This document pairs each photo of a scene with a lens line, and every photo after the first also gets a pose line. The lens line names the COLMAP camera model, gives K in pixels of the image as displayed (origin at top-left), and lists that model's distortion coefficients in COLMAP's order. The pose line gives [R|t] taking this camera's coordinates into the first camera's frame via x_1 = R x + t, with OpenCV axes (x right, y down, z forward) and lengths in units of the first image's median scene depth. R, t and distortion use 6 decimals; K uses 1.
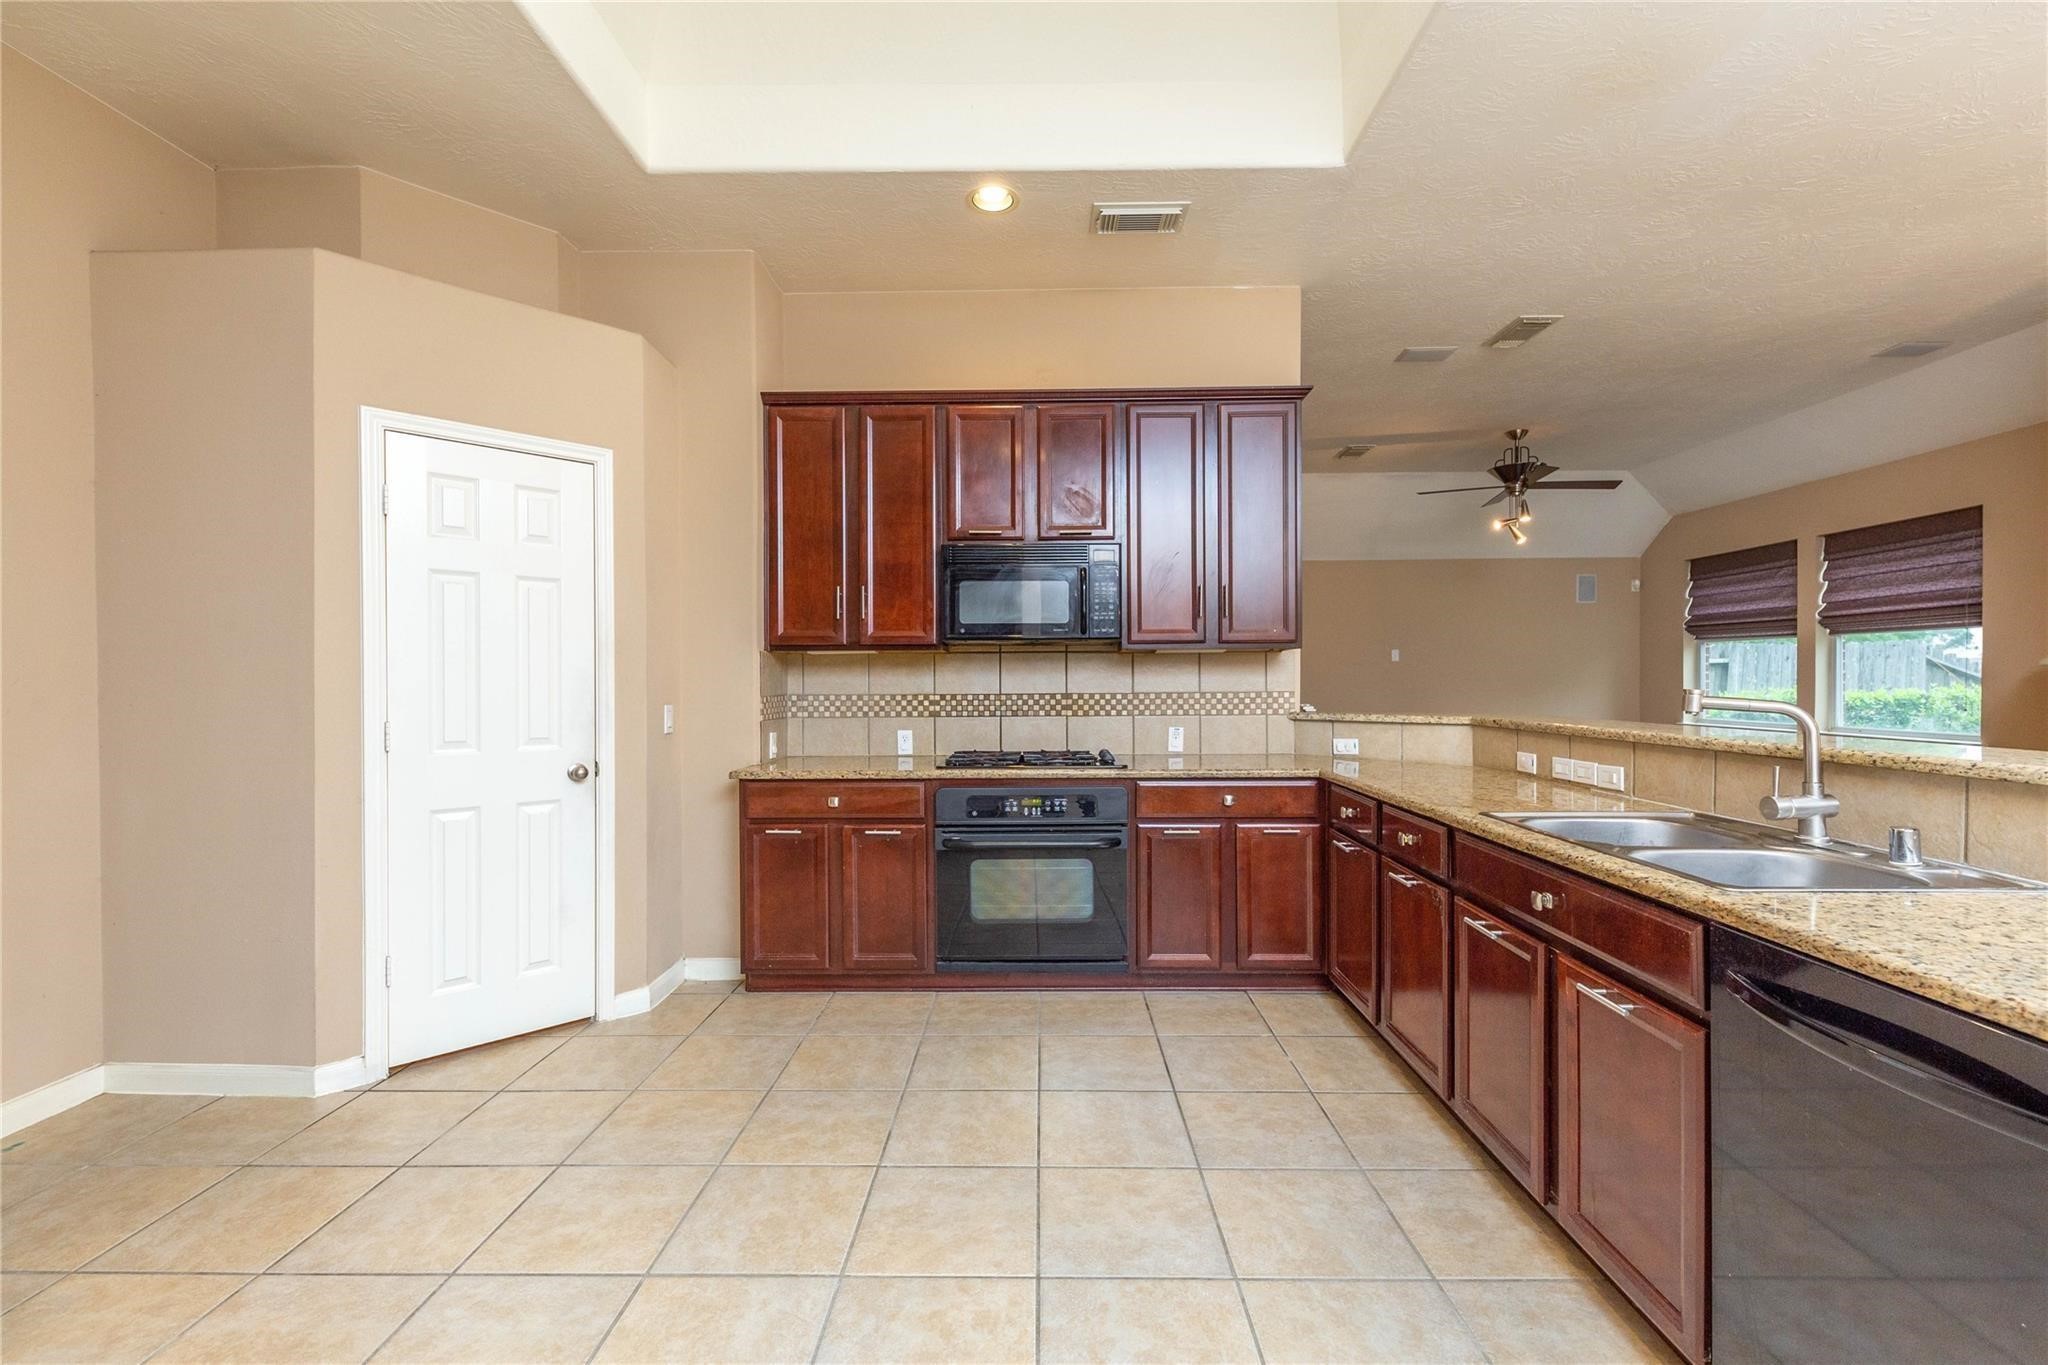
lens RADIAL K [[862.3, 0, 1027.0], [0, 862.3, 689.9], [0, 0, 1]] dist [-0.000322, -0.000346]
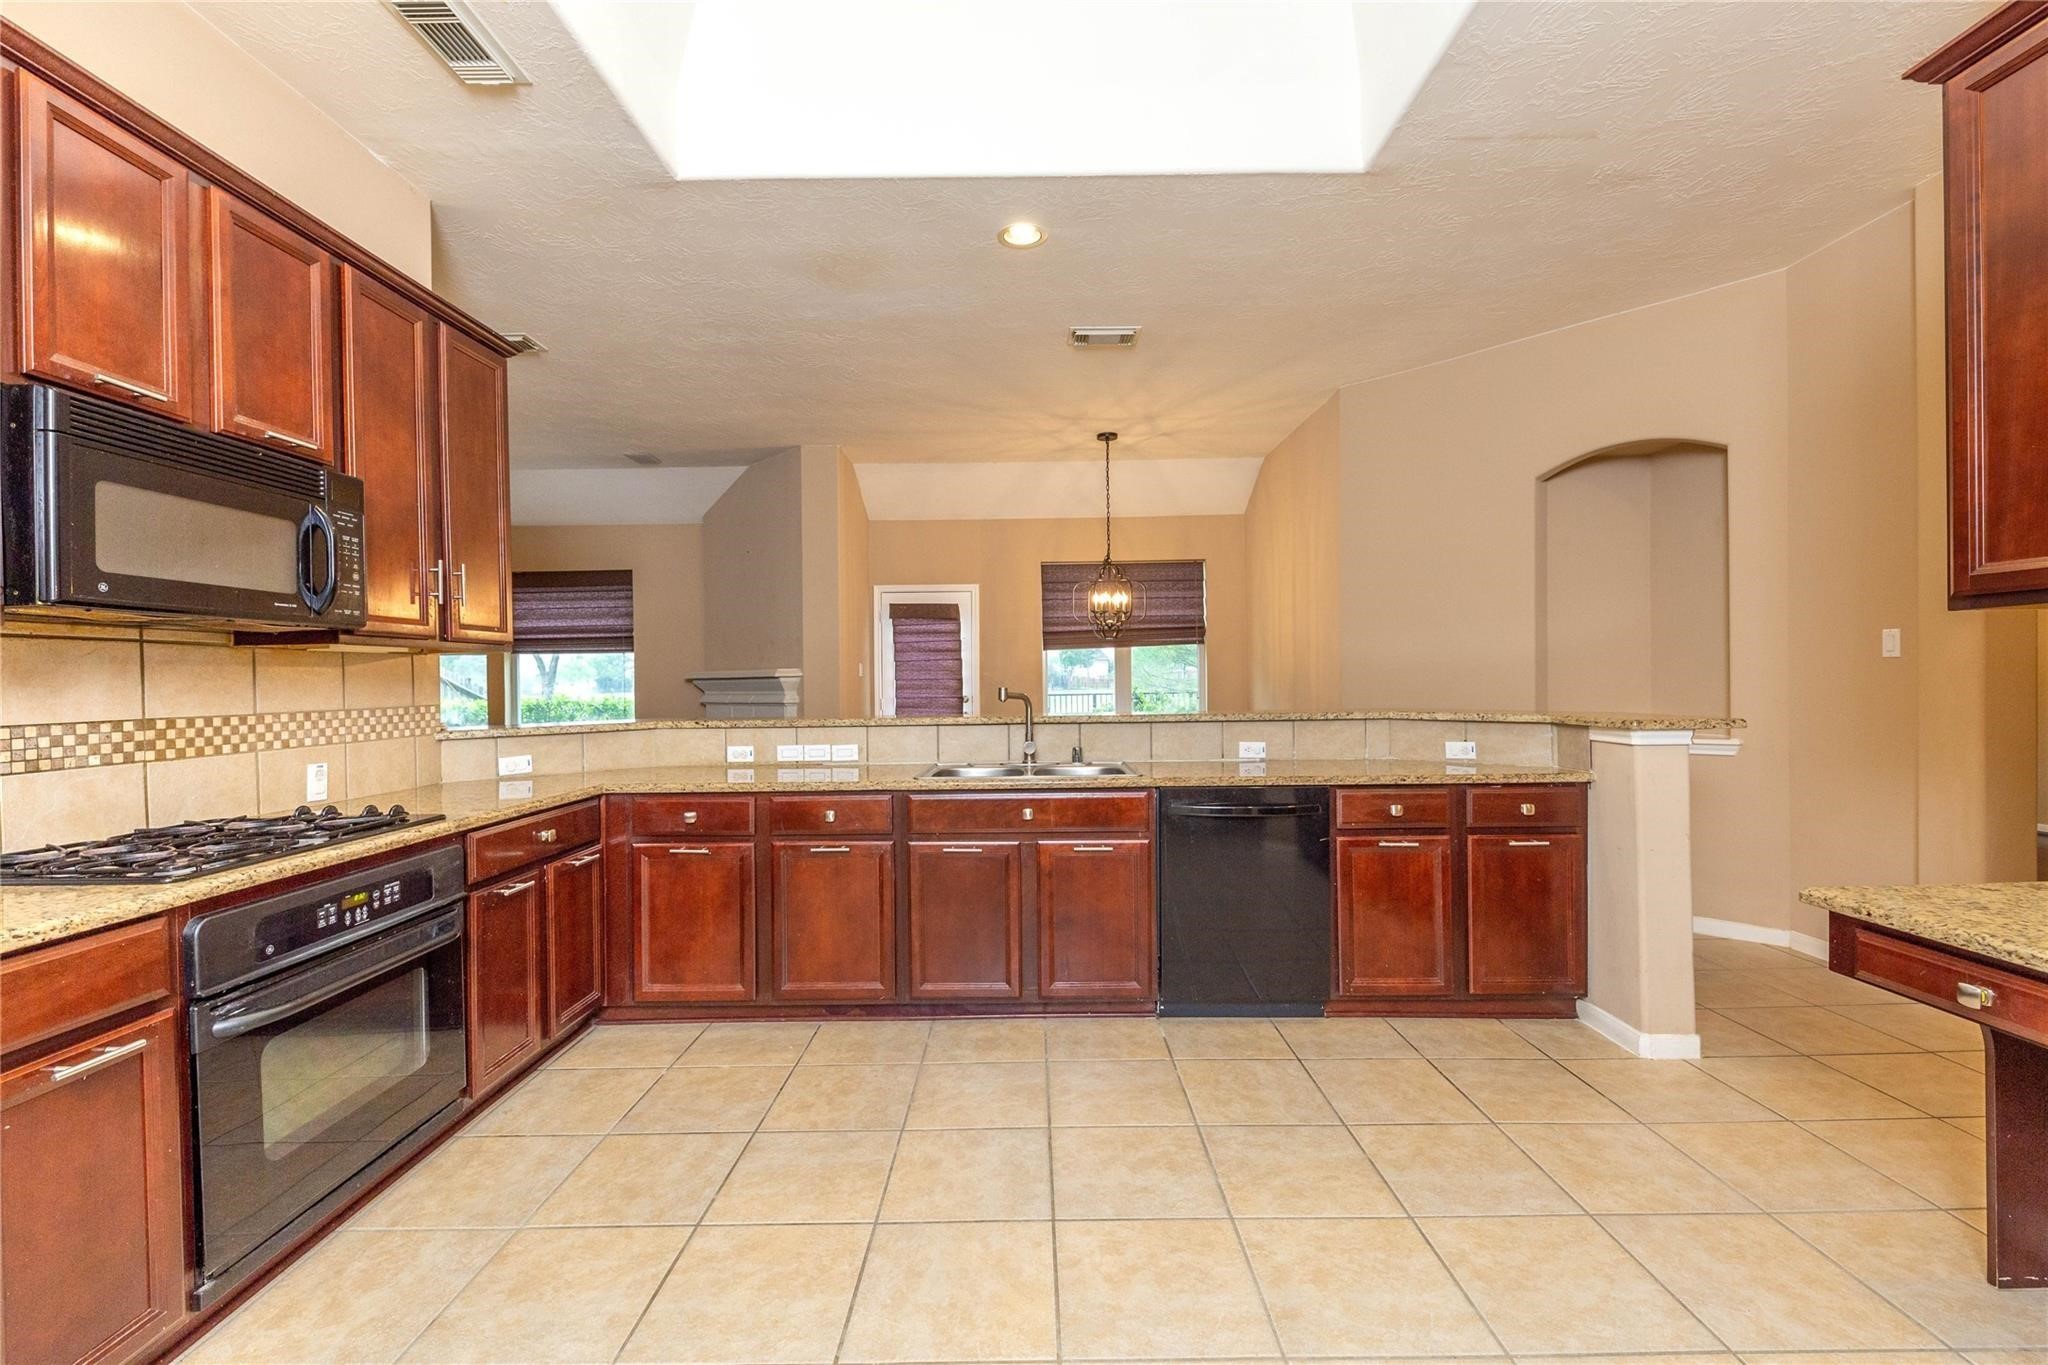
lens RADIAL K [[860.1, 0, 1028.0], [0, 860.1, 687.4], [0, 0, 1]] dist [0.014733, -0.010460]
pose [[-0.013085, -0.004014, 0.999906, -0.492264], [0.027423, 0.999614, 0.004372, -0.002976], [-0.999538, 0.027477, -0.012969, 0.463747]]
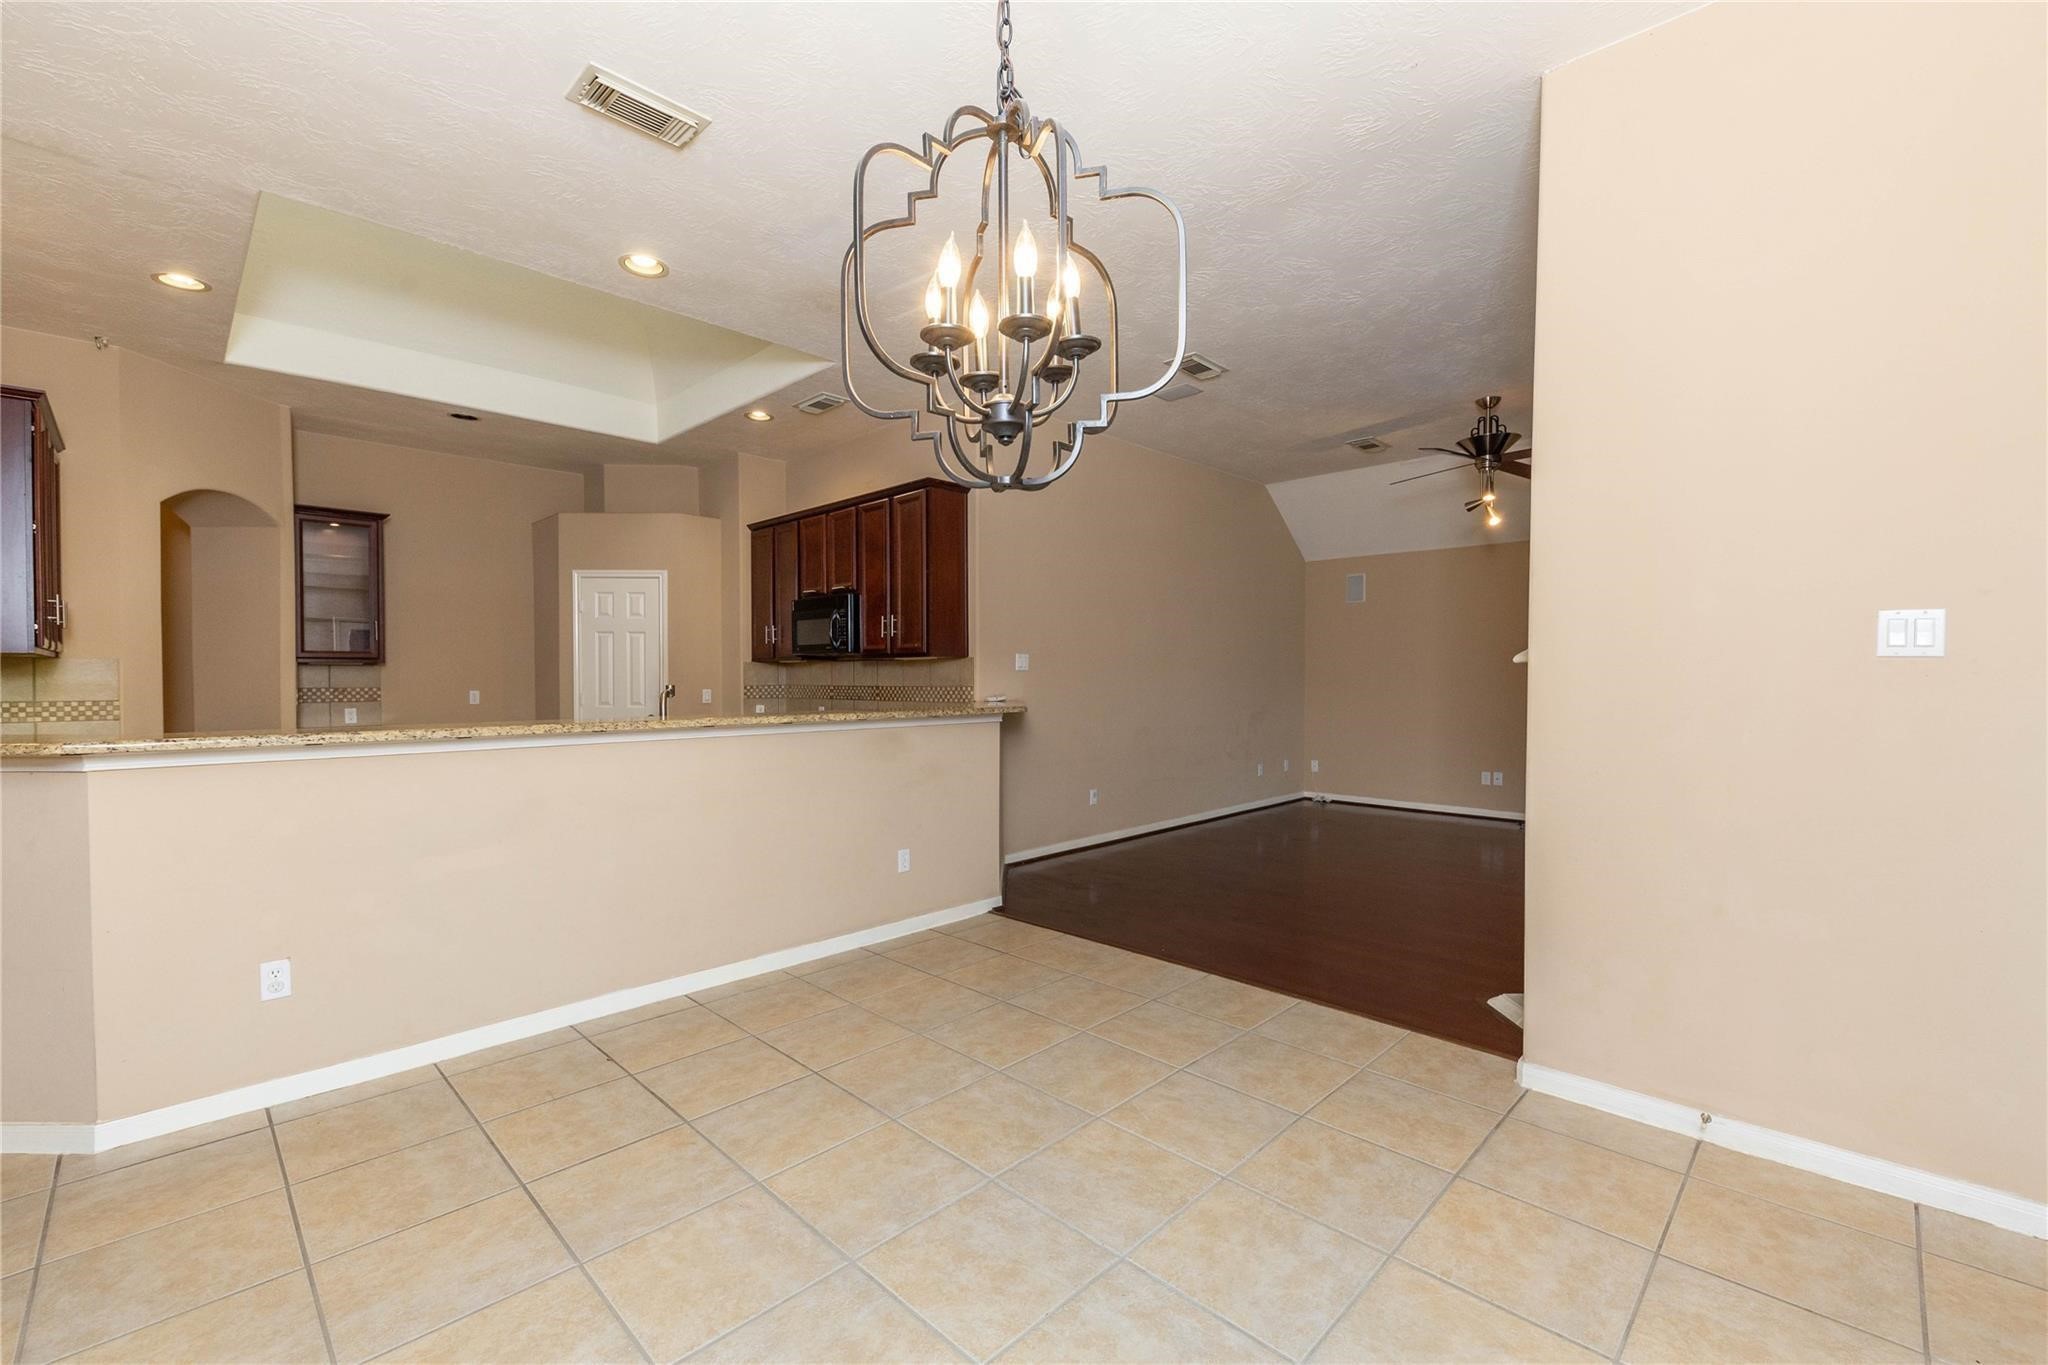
lens RADIAL K [[862.3, 0, 1027.0], [0, 862.3, 689.9], [0, 0, 1]] dist [-0.000322, -0.000346]
pose [[0.725094, 0.014426, -0.688499, 1.326284], [-0.010486, 0.999896, 0.009906, -0.007049], [0.688571, 0.000037, 0.725169, 0.044399]]
